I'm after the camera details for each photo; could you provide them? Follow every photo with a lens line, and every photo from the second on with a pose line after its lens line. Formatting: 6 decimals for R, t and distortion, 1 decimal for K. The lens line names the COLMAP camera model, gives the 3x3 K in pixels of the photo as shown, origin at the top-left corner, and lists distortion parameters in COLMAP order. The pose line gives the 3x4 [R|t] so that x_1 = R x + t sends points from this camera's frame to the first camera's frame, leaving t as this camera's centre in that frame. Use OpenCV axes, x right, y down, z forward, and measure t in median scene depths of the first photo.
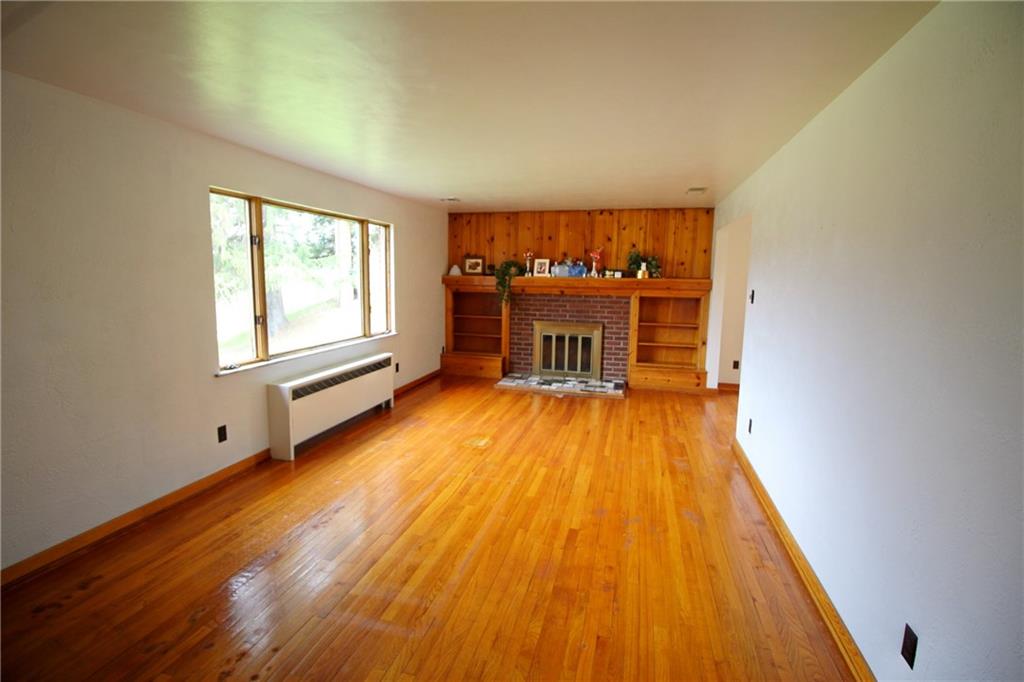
lens RADIAL K [[474.2, 0, 509.4], [0, 474.2, 340.1], [0, 0, 1]] dist [-0.008853, -0.006902]
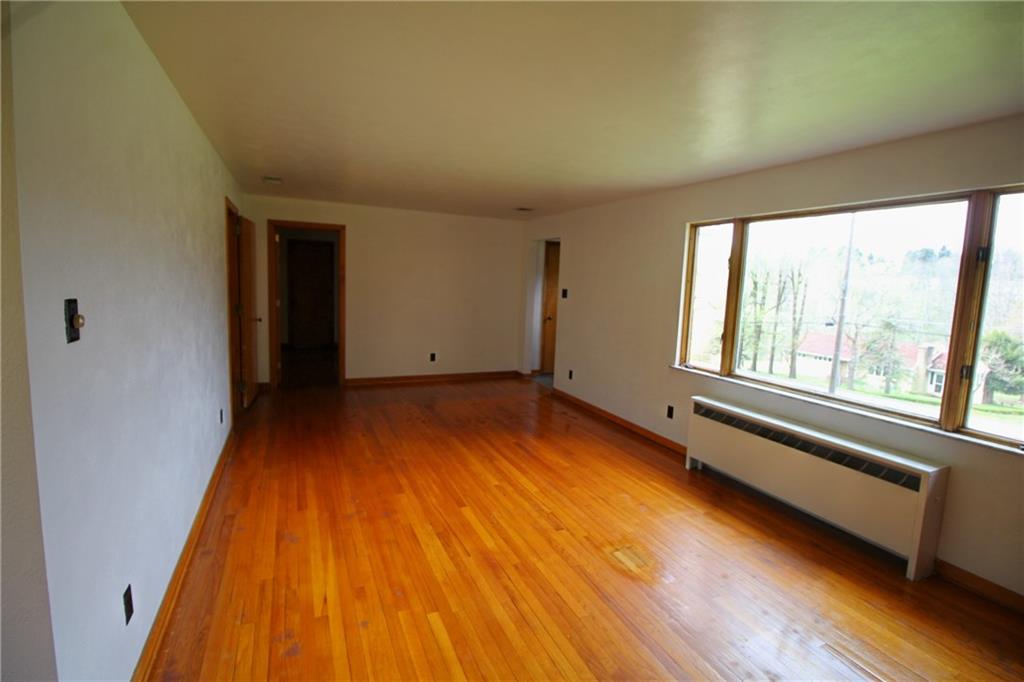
lens RADIAL K [[474.2, 0, 504.7], [0, 474.2, 345.9], [0, 0, 1]] dist [-0.008853, -0.006902]
pose [[-0.775059, 0.038780, -0.630698, 0.515438], [-0.139657, 0.962919, 0.230830, -0.198121], [0.616262, 0.266989, -0.740903, 1.507047]]
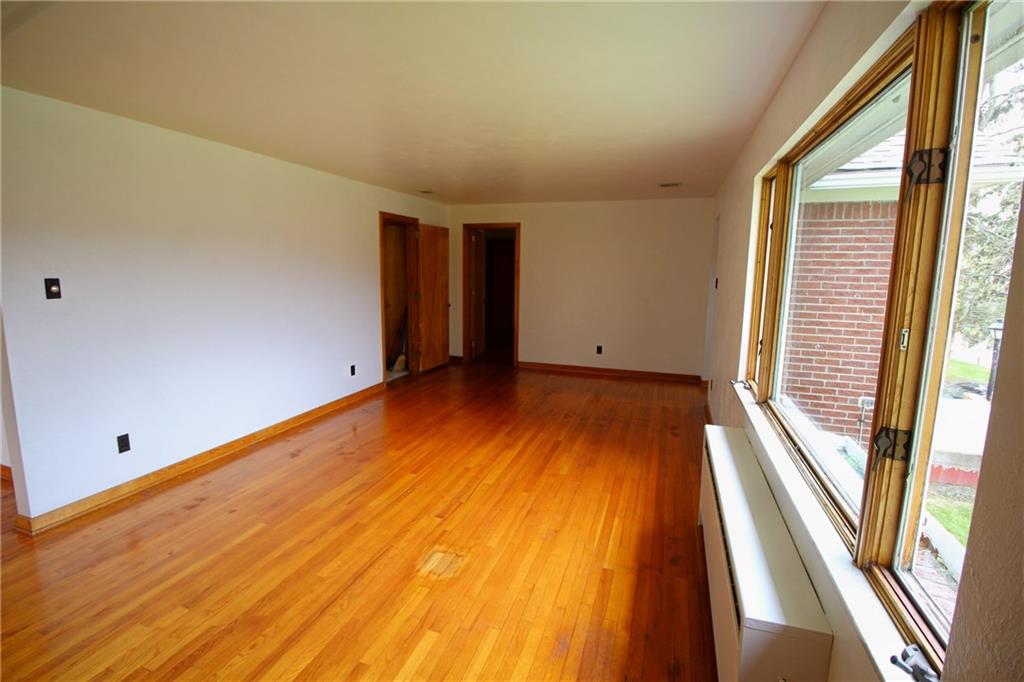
lens RADIAL K [[474.2, 0, 505.7], [0, 474.2, 335.7], [0, 0, 1]] dist [-0.008853, -0.006902]
pose [[-0.996879, -0.043045, 0.066181, -0.198423], [-0.022639, 0.958940, 0.282703, -0.243888], [-0.075633, 0.280322, -0.956922, 1.718271]]
